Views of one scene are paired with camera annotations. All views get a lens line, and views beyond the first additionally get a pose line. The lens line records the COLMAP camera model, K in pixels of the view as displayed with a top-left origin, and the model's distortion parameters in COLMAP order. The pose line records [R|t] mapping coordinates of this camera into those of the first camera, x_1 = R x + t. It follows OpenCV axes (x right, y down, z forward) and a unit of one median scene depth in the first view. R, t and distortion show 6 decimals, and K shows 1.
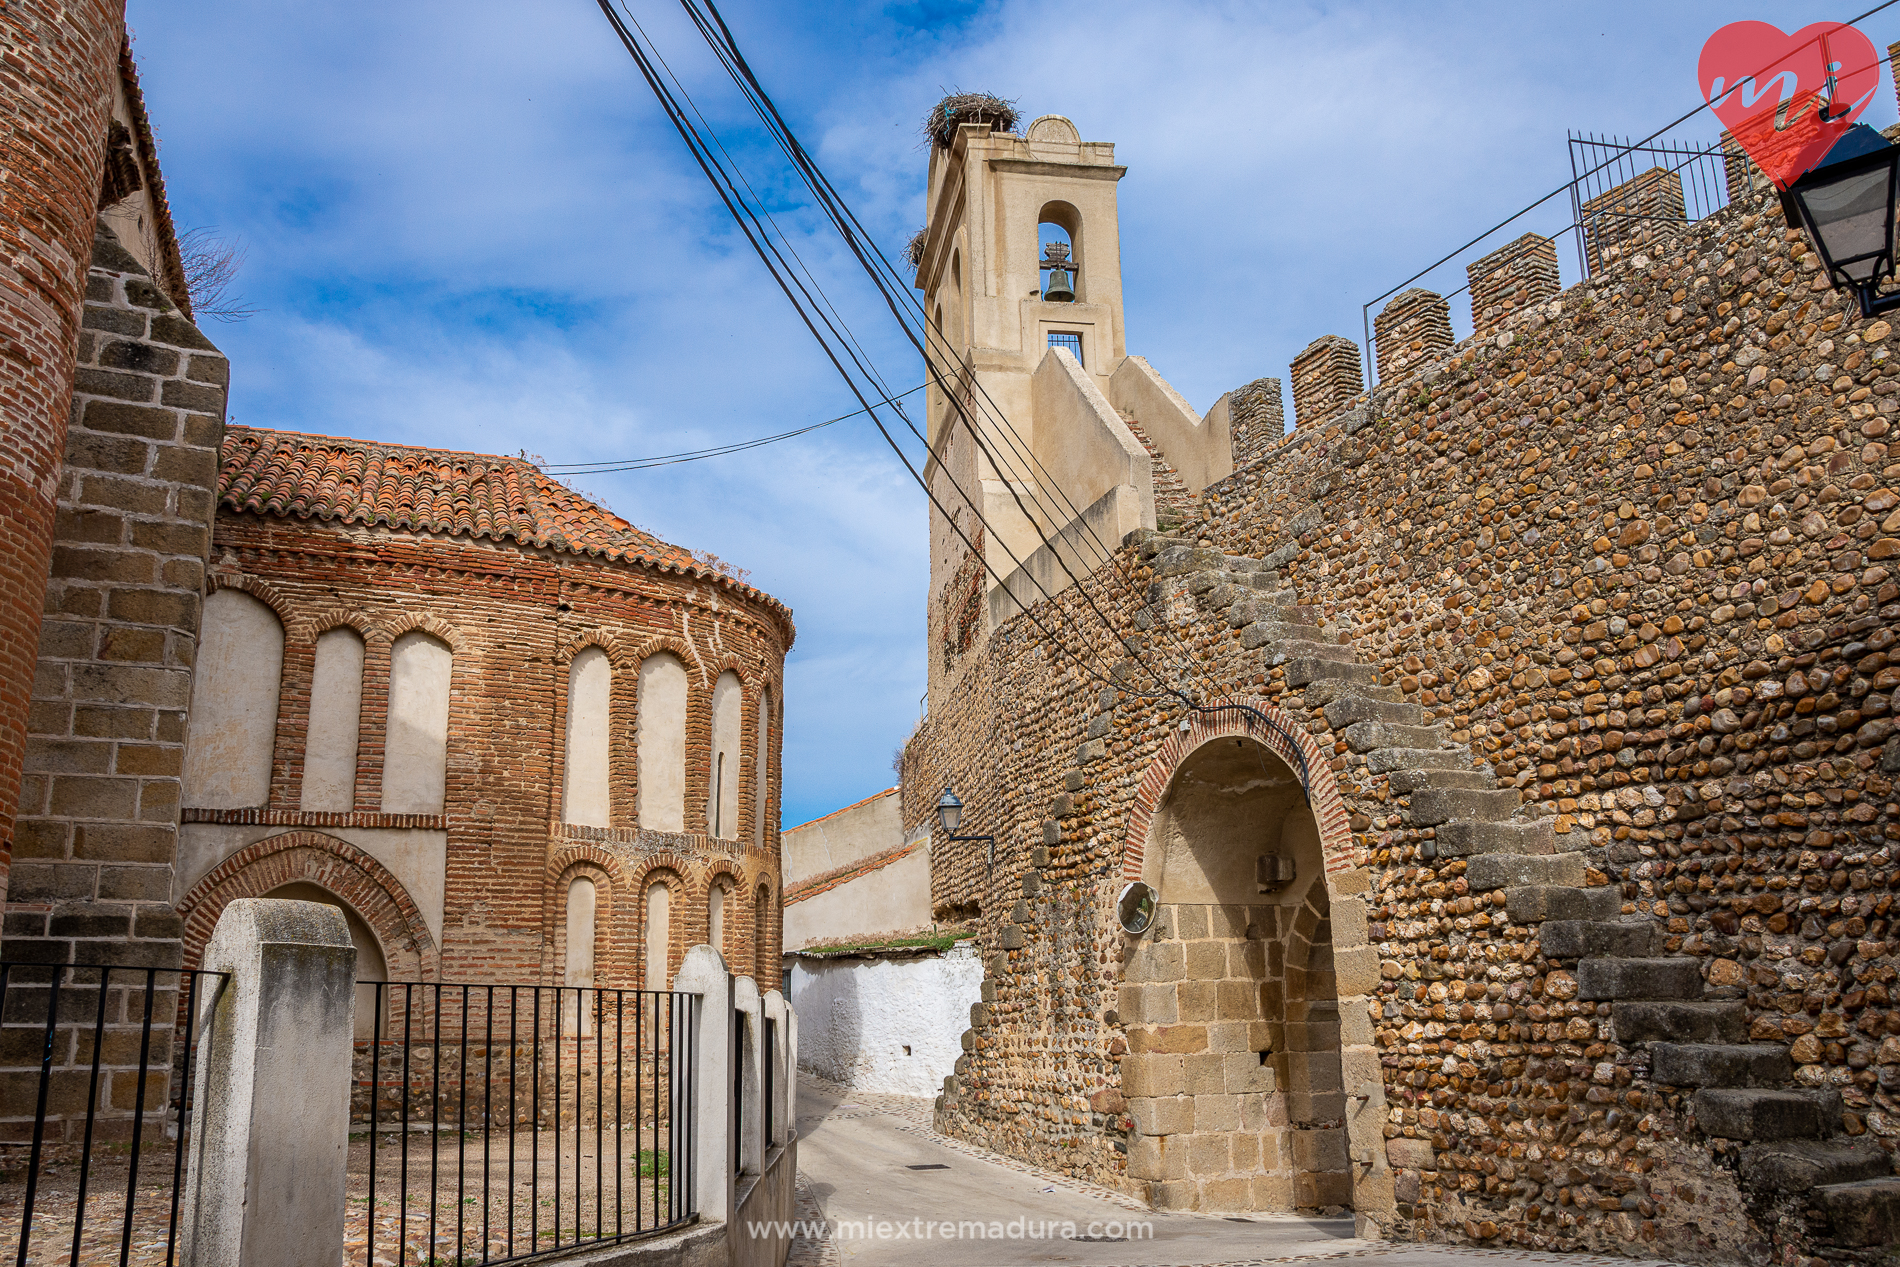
lens RADIAL K [[1512.4, 0, 950.0], [0, 1512.4, 633.5], [0, 0, 1]] dist [-0.105761, 0.001709]
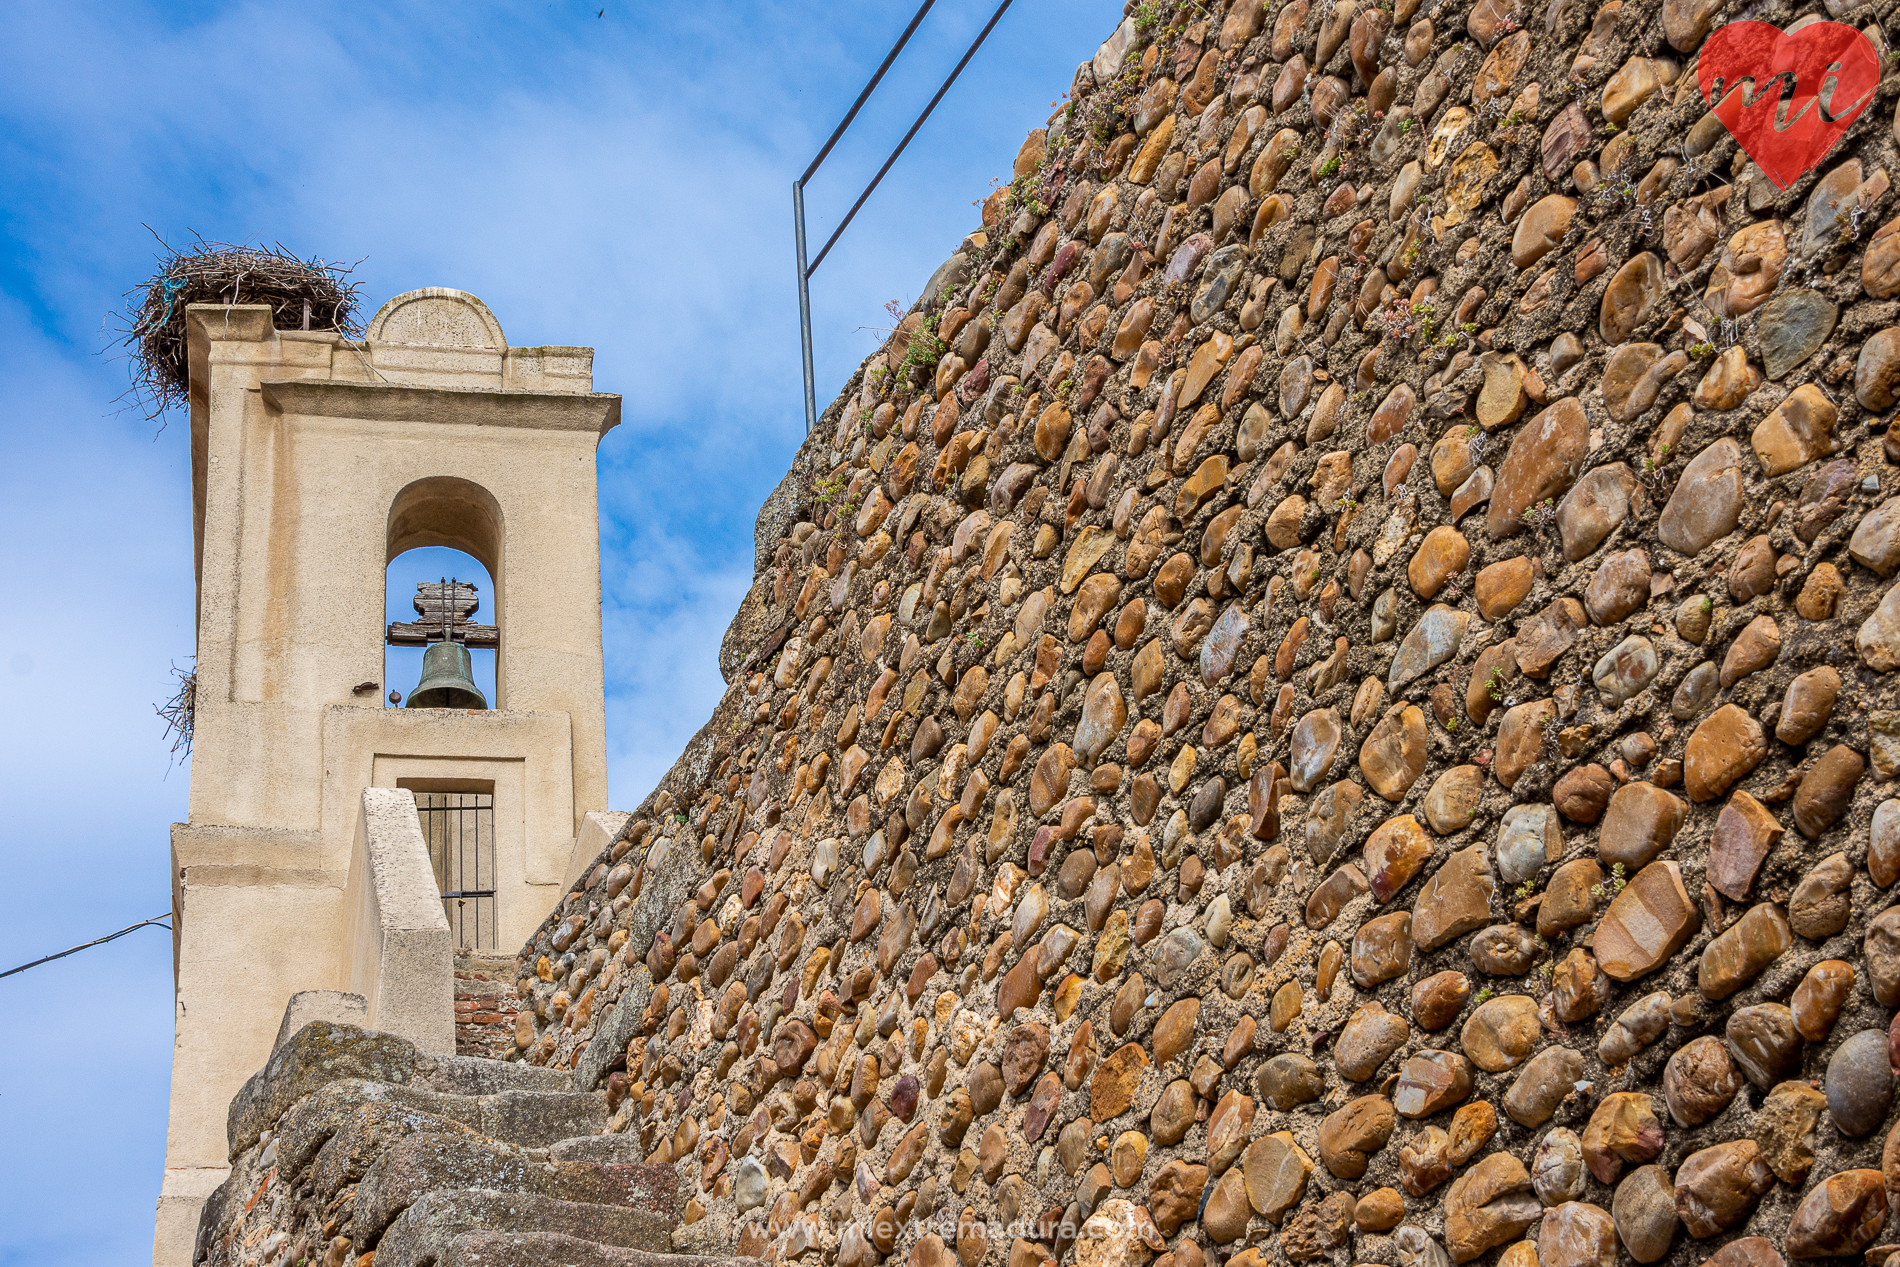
lens RADIAL K [[3197.3, 0, 950.0], [0, 3197.3, 633.5], [0, 0, 1]] dist [0.175414, 0.018444]
pose [[0.995439, -0.043843, 0.084730, 0.298942], [0.070851, 0.934500, -0.348840, 0.123896], [-0.063886, 0.353252, 0.933344, 0.489193]]
